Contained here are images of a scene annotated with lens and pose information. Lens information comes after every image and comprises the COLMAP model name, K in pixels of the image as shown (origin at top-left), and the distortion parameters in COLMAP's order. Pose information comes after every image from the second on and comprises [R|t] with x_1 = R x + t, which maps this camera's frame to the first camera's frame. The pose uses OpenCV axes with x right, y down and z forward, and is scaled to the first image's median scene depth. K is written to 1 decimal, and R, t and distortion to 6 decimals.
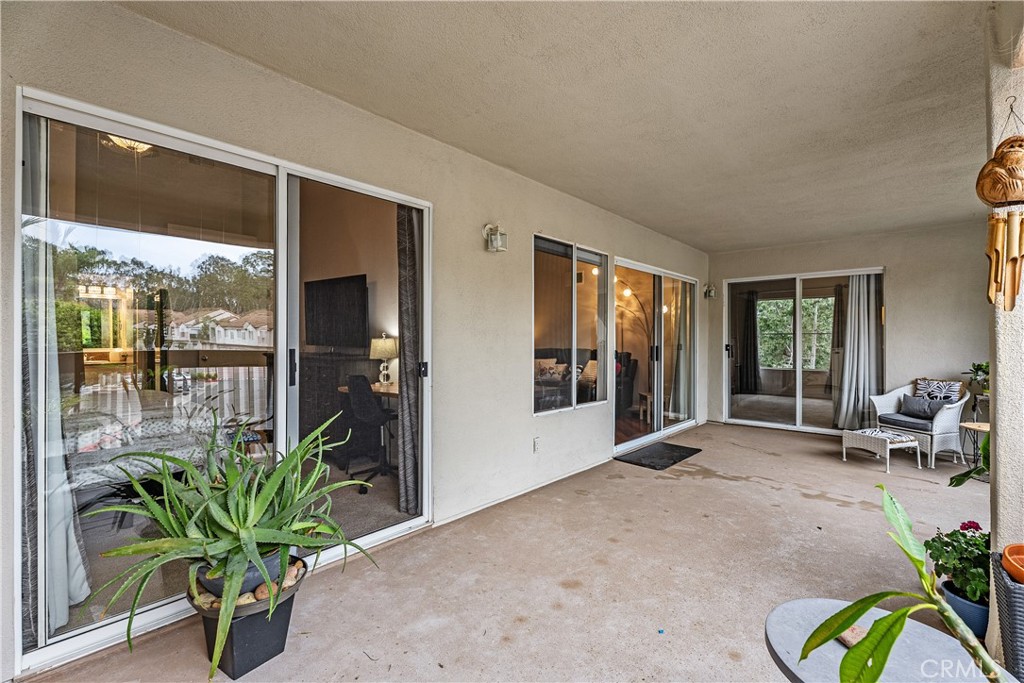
lens RADIAL K [[453.7, 0, 514.4], [0, 453.7, 342.2], [0, 0, 1]] dist [0.000619, -0.000027]
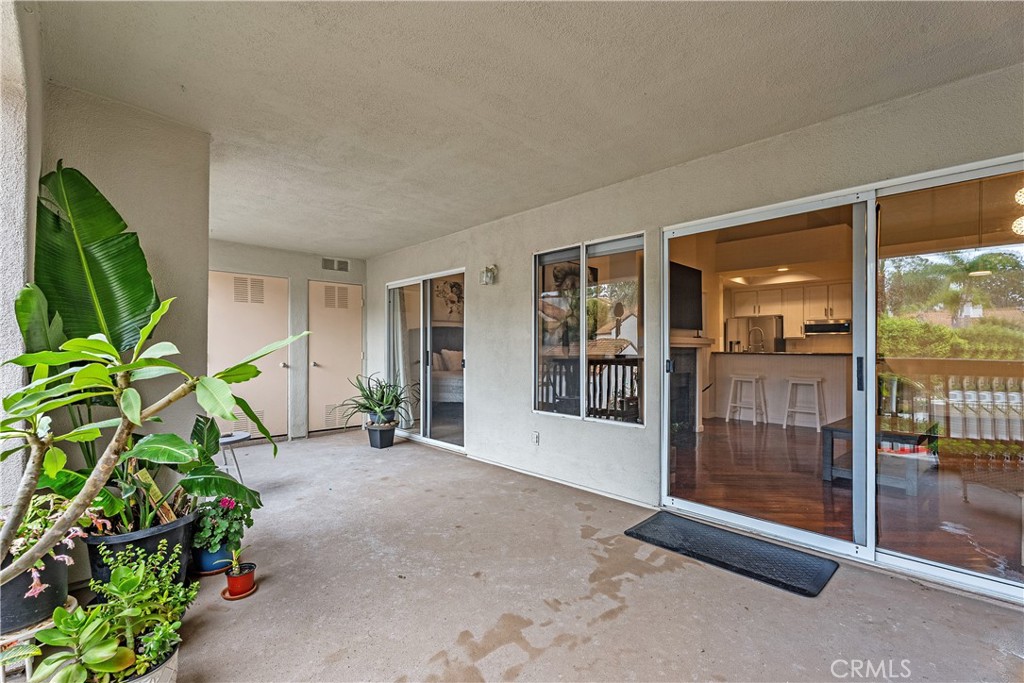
lens RADIAL K [[454.4, 0, 512.9], [0, 454.4, 345.4], [0, 0, 1]] dist [-0.000889, 0.000205]
pose [[-0.072609, -0.004749, -0.997349, 1.136073], [-0.006853, 0.999967, -0.004263, -0.002171], [0.997337, 0.006525, -0.072639, 0.970115]]
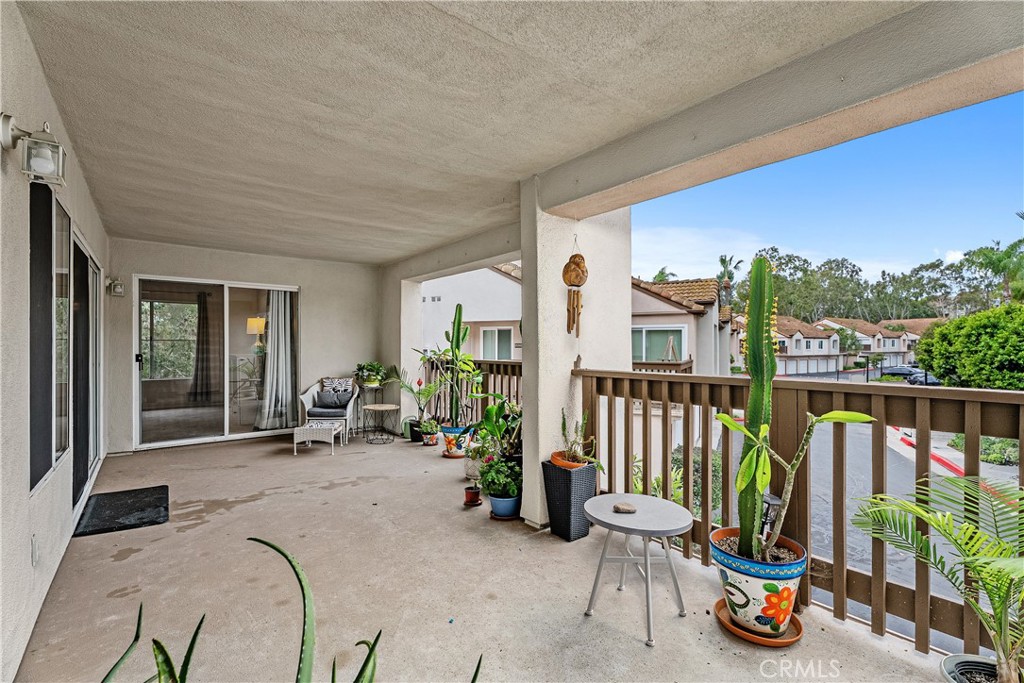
lens RADIAL K [[454.9, 0, 509.2], [0, 454.9, 351.6], [0, 0, 1]] dist [-0.001133, -0.000648]
pose [[0.177923, -0.014825, 0.983933, -0.353687], [0.006328, 0.999883, 0.013921, -0.011282], [-0.984024, 0.003749, 0.177996, 0.330270]]
